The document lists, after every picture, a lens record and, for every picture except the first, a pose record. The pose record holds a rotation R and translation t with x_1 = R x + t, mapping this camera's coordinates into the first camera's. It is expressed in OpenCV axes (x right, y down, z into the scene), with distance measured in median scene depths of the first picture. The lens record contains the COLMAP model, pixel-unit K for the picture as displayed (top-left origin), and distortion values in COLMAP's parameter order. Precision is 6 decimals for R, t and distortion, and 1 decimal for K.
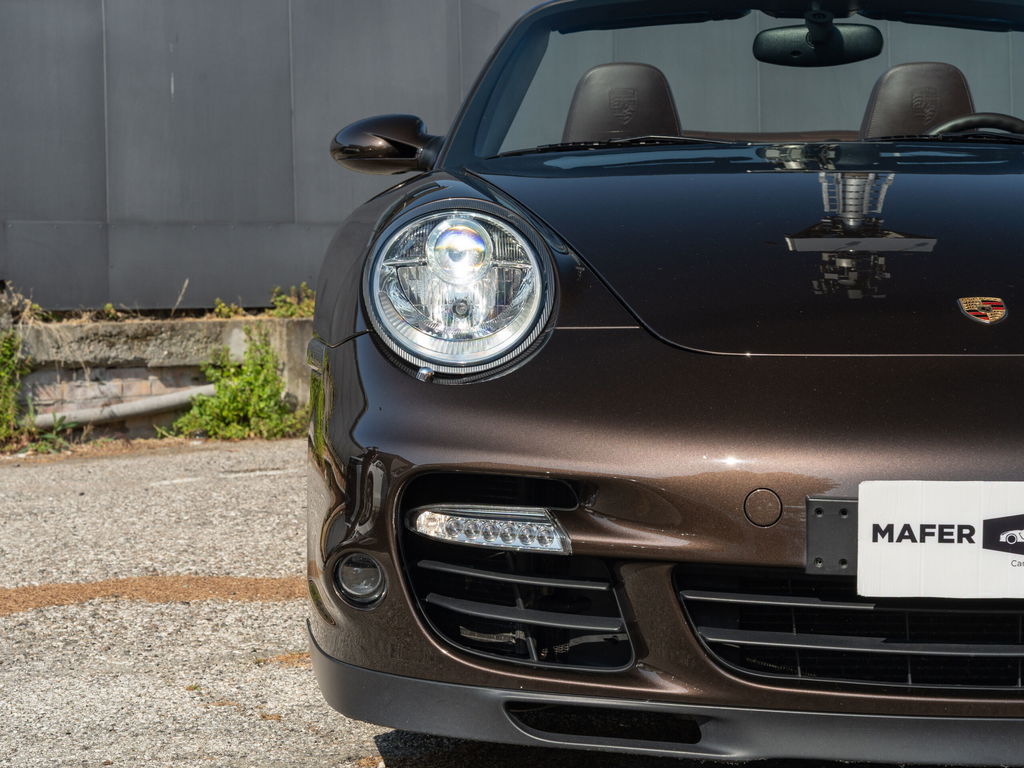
lens RADIAL K [[1958.8, 0, 511.8], [0, 1958.8, 381.3], [0, 0, 1]] dist [0.010264, 0.000000]
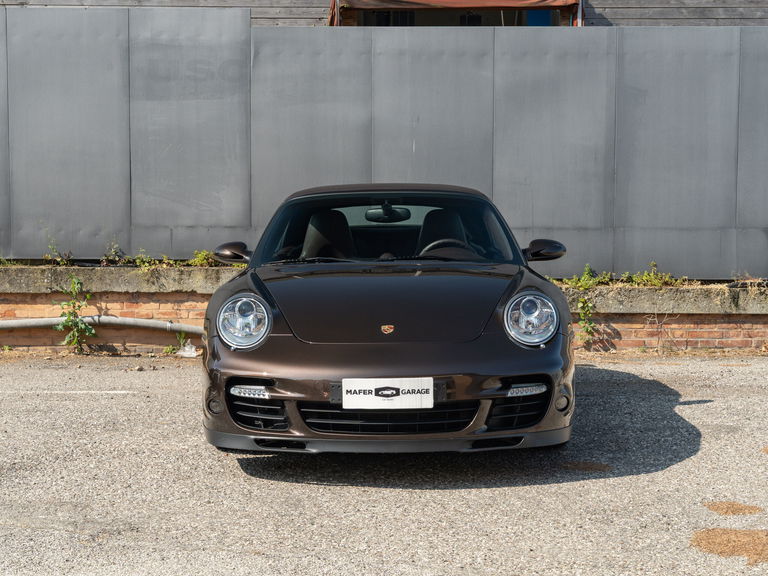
lens RADIAL K [[1246.1, 0, 384.4], [0, 1246.1, 289.1], [0, 0, 1]] dist [-0.170202, 0.000000]
pose [[0.999689, -0.014276, 0.020440, 0.201324], [0.014305, 0.999897, -0.001261, -0.114189], [-0.020420, 0.001553, 0.999790, -1.363751]]
